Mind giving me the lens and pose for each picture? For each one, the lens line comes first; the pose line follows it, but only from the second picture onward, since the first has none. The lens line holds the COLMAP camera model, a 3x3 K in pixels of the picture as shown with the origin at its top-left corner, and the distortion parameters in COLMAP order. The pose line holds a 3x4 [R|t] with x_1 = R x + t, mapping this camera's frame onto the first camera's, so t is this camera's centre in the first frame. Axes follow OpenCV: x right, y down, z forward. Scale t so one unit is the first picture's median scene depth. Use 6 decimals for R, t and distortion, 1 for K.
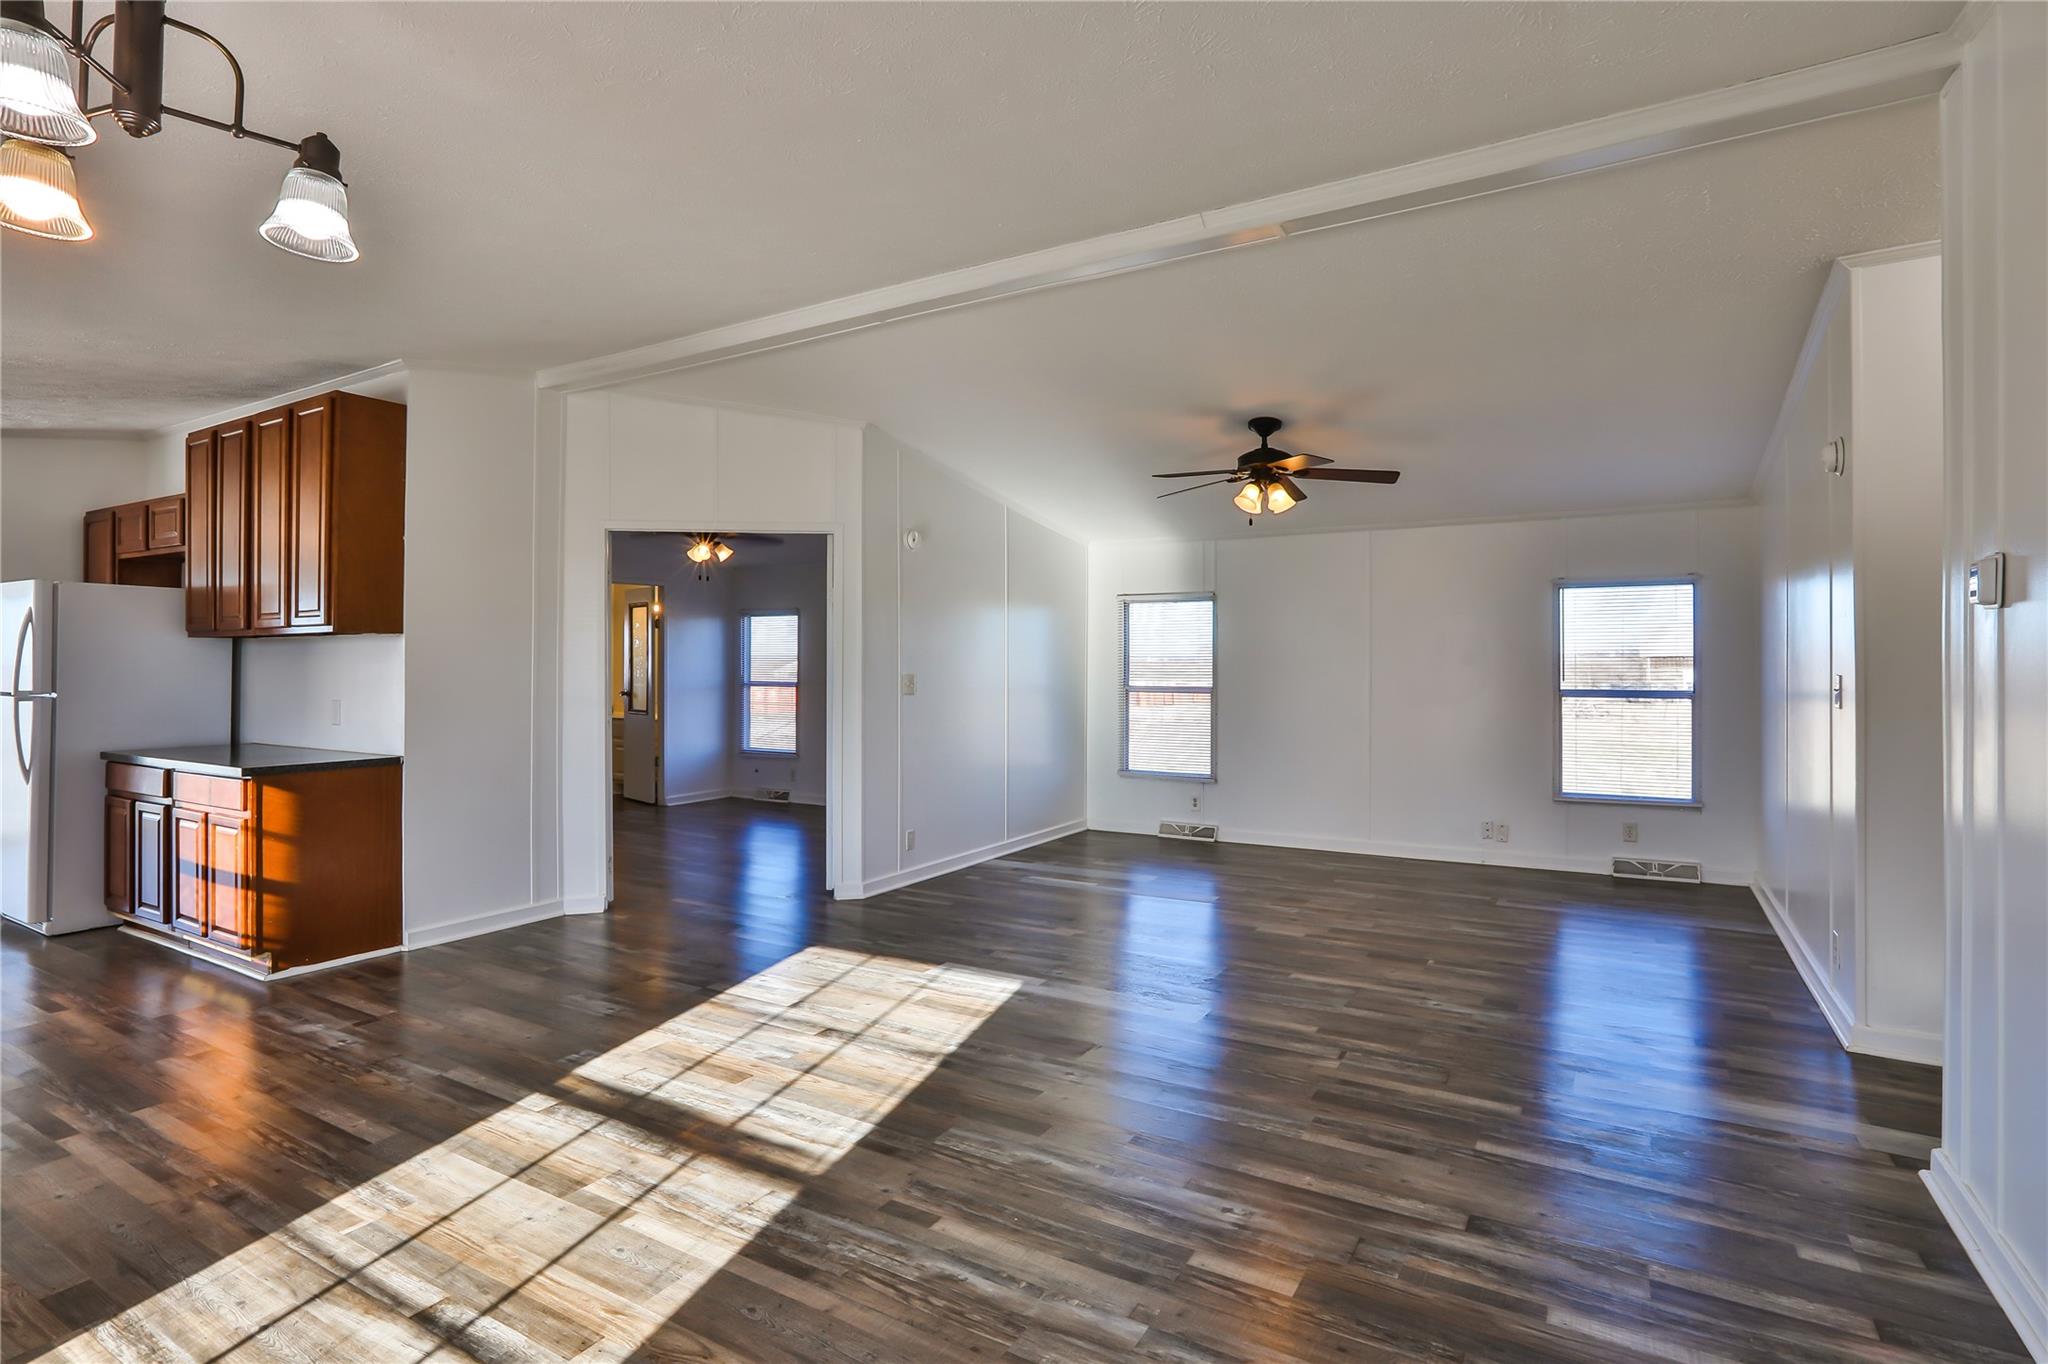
lens RADIAL K [[1055.6, 0, 1038.4], [0, 1055.6, 653.8], [0, 0, 1]] dist [-0.030930, 0.021925]
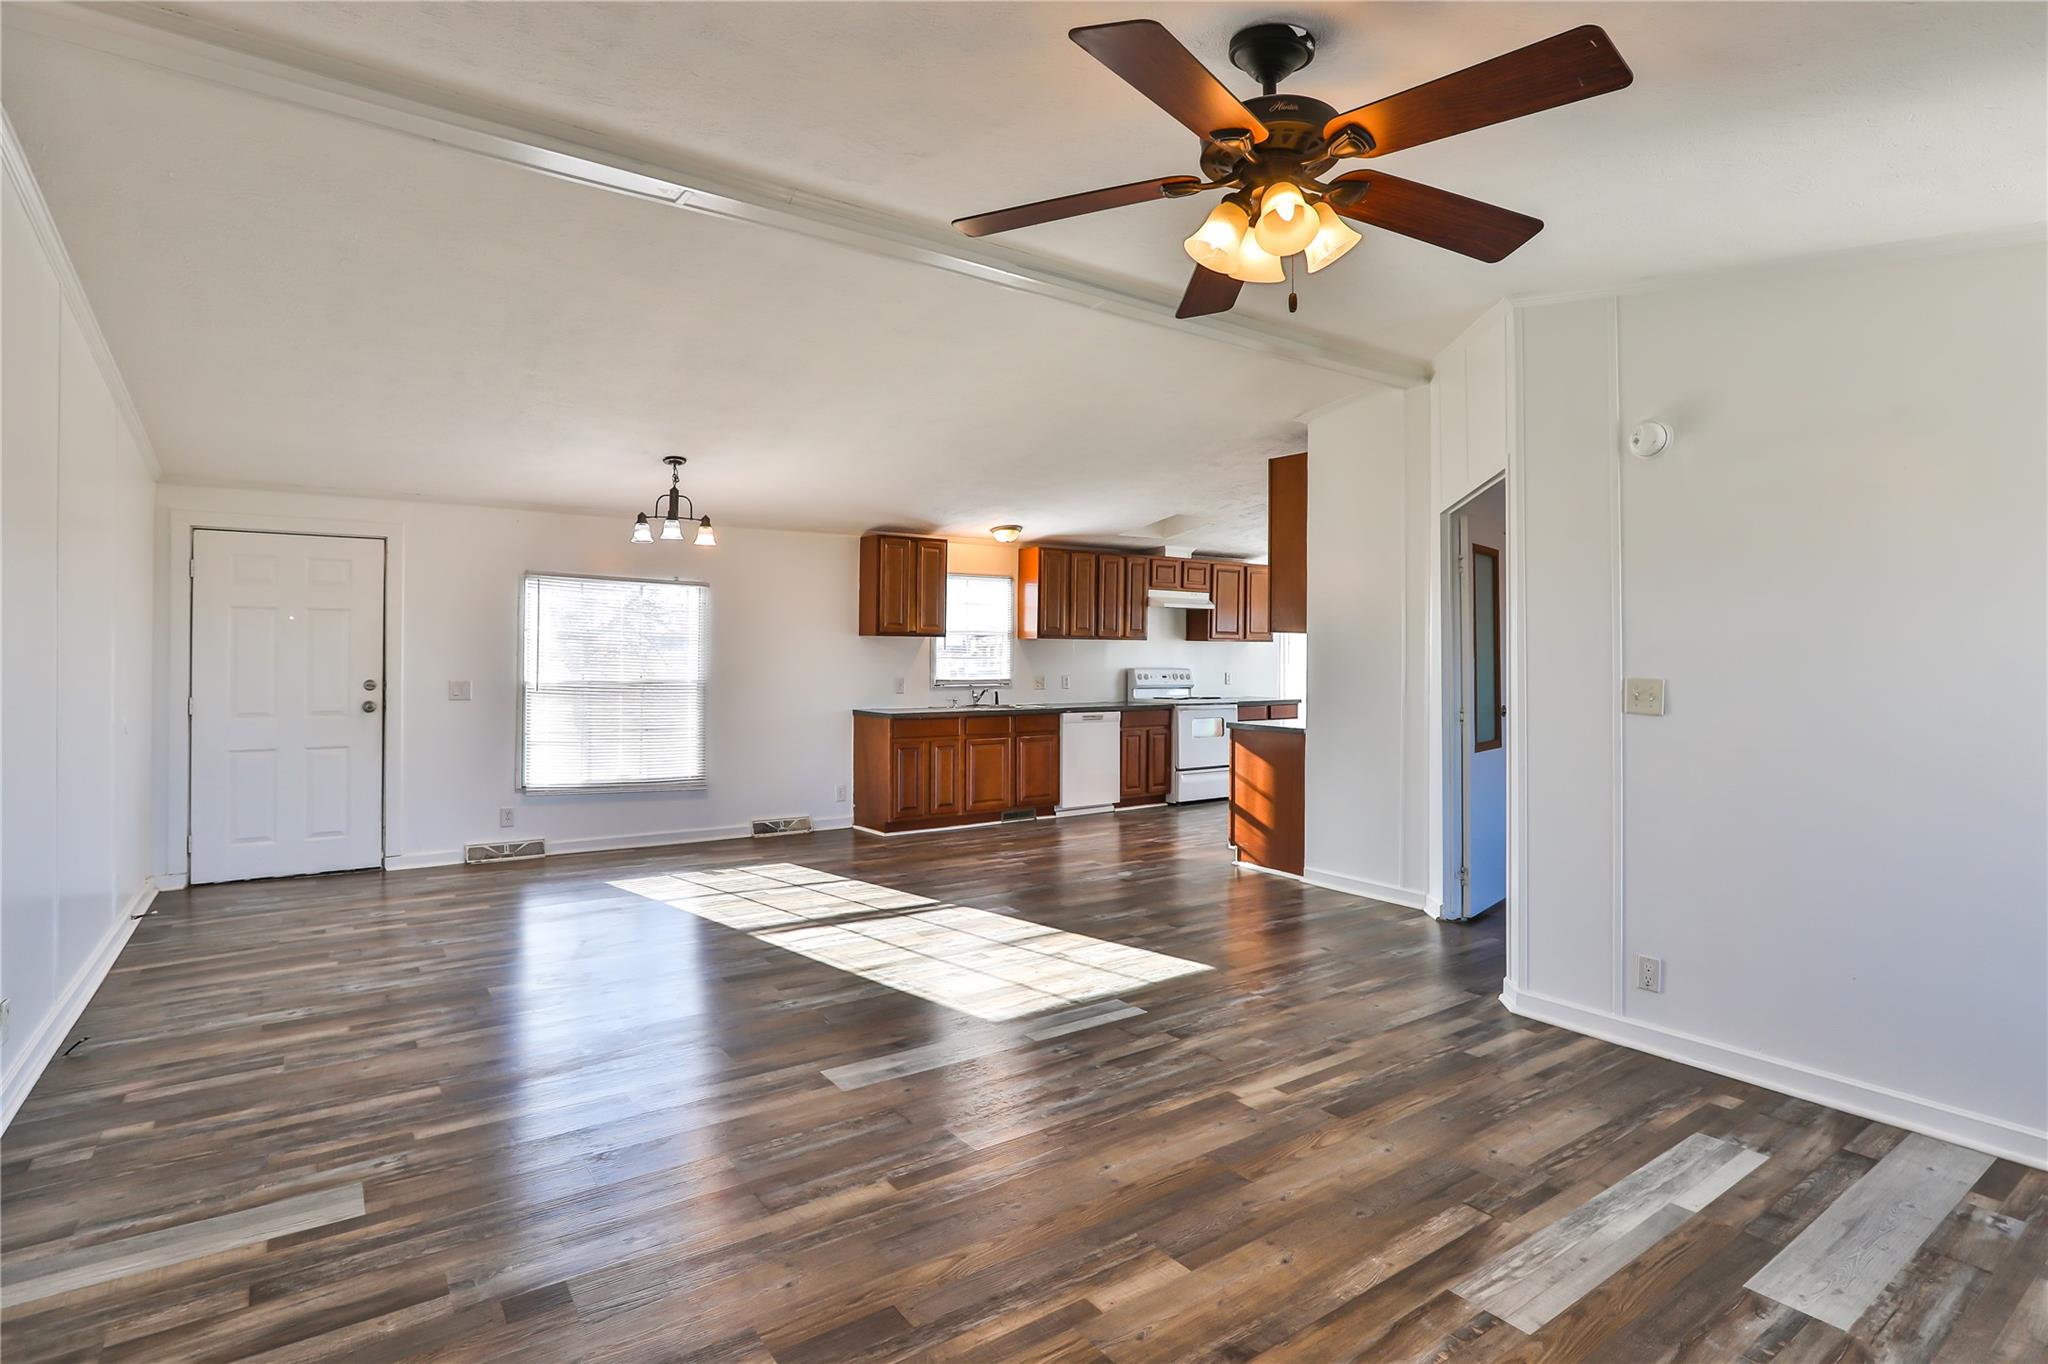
lens RADIAL K [[1032.4, 0, 1009.7], [0, 1032.4, 638.9], [0, 0, 1]] dist [-0.060051, 0.025013]
pose [[-0.446052, -0.015286, -0.894876, 0.803117], [0.001365, 0.999841, -0.017759, 0.011864], [0.895006, -0.009143, -0.445961, 1.461521]]
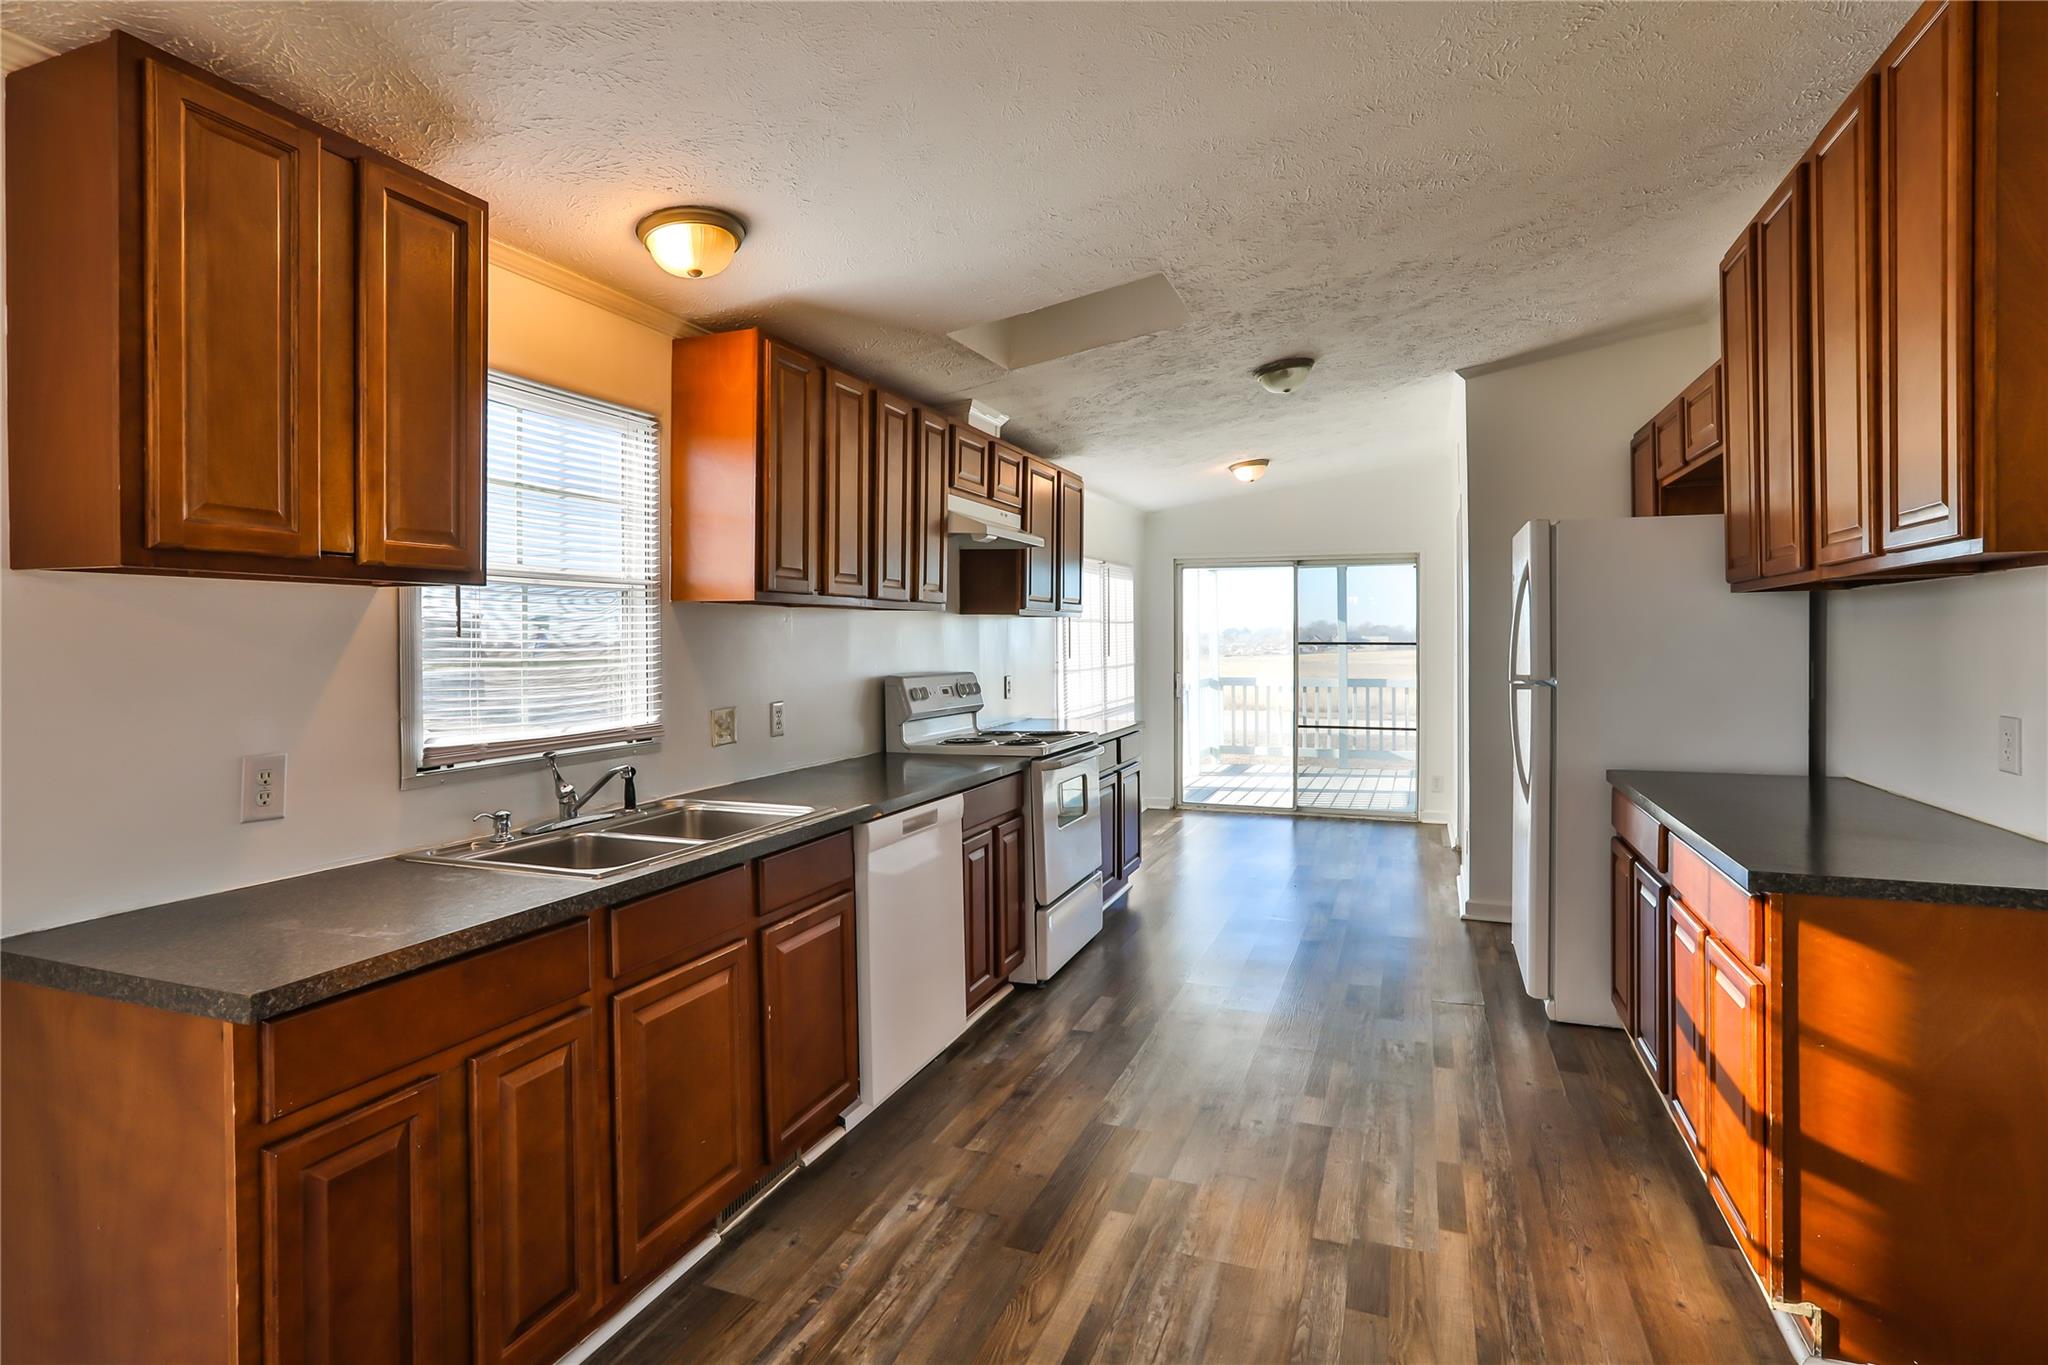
lens RADIAL K [[999.3, 0, 1037.1], [0, 999.3, 645.6], [0, 0, 1]] dist [-0.046871, 0.019243]
pose [[0.171759, 0.002042, -0.985137, -0.410393], [0.019029, 0.999804, 0.005391, 0.004573], [0.984955, -0.019672, 0.171687, 0.639886]]
